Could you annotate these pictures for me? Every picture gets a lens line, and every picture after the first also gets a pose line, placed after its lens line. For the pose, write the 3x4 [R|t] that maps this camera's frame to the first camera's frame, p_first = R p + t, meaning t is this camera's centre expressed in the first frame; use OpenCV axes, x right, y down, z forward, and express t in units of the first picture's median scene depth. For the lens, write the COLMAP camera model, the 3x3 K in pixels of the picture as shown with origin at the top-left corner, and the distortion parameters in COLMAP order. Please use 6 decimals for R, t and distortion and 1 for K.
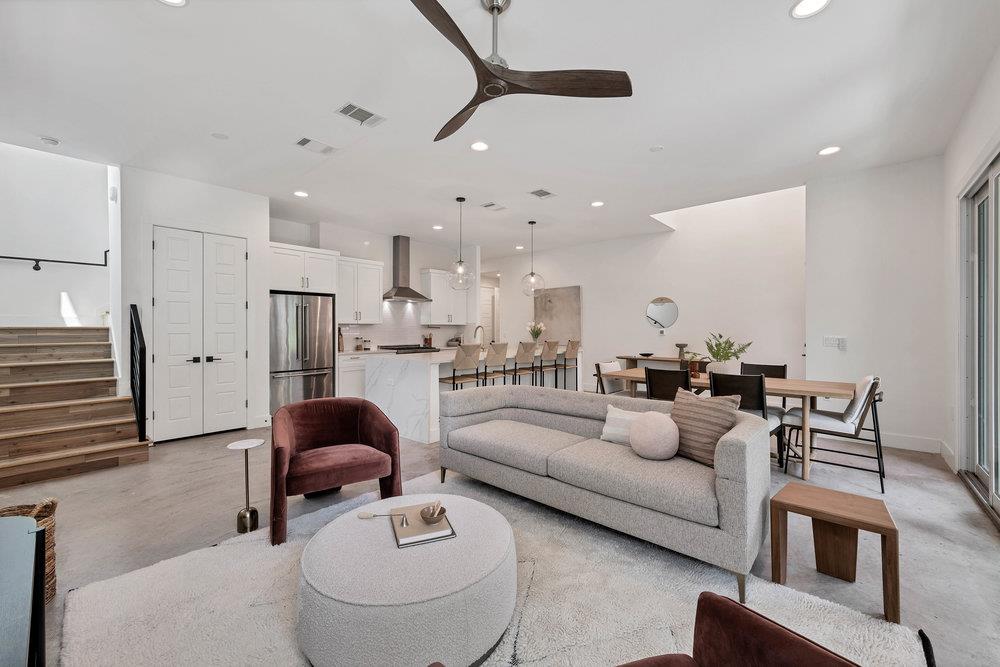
lens RADIAL K [[402.7, 0, 498.6], [0, 402.7, 330.0], [0, 0, 1]] dist [-0.000958, -0.000094]
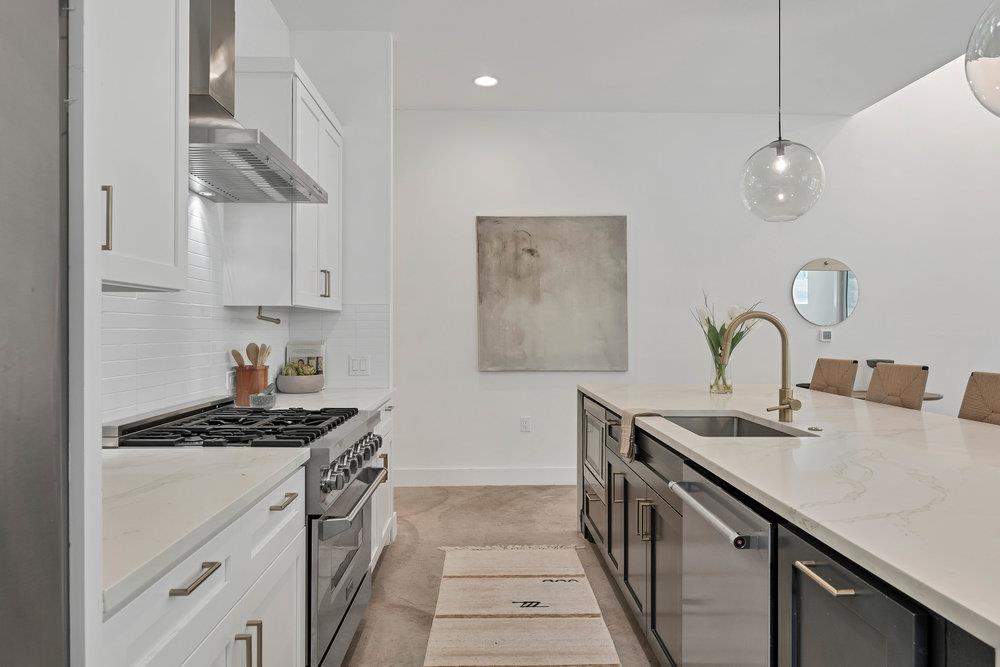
lens RADIAL K [[682.1, 0, 495.5], [0, 682.1, 330.0], [0, 0, 1]] dist [0.006841, 0.000606]
pose [[0.736872, 0.002164, 0.676029, -0.364667], [-0.000658, 0.999997, -0.002484, 0.001449], [-0.676032, 0.001386, 0.736871, 0.657814]]
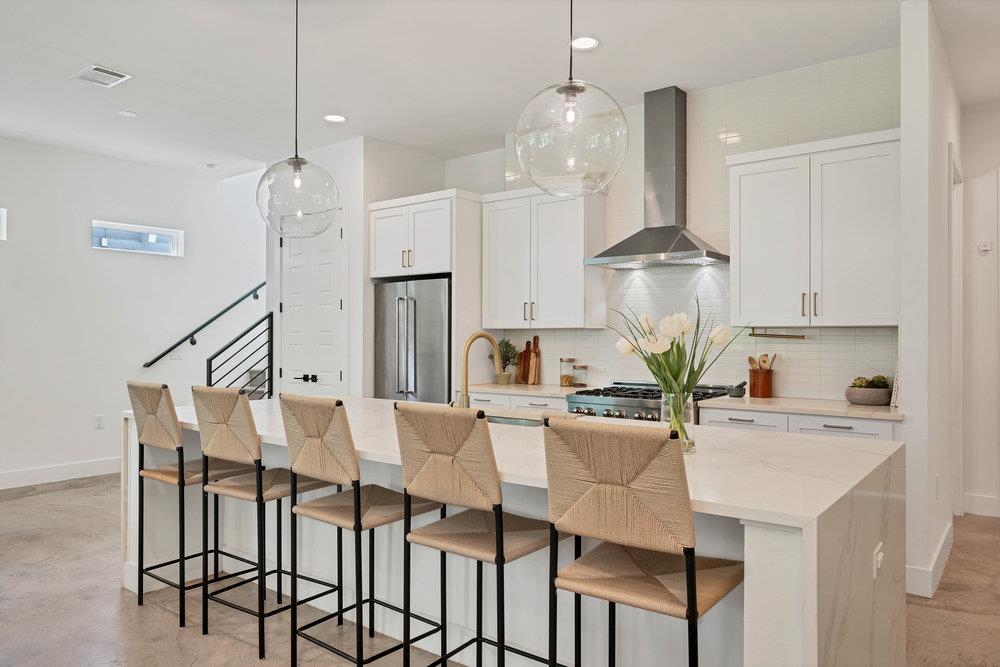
lens RADIAL K [[670.0, 0, 500.4], [0, 670.0, 334.3], [0, 0, 1]] dist [-0.000273, 0.000075]
pose [[0.073251, 0.004876, -0.997302, 0.365194], [0.002000, 0.999985, 0.005036, -0.011161], [0.997312, -0.002364, 0.073240, 0.805406]]
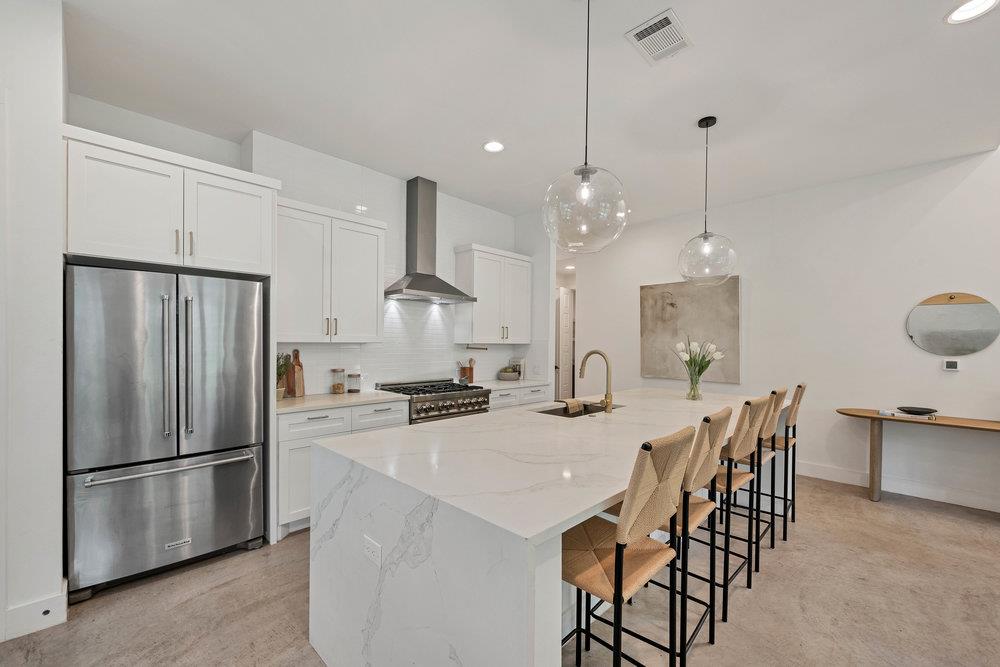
lens RADIAL K [[402.7, 0, 497.4], [0, 402.7, 348.3], [0, 0, 1]] dist [-0.000958, -0.000094]
pose [[0.998134, 0.009951, -0.060250, -0.105034], [-0.009284, 0.999893, 0.011333, -0.014097], [0.060356, -0.010753, 0.998119, 0.463962]]
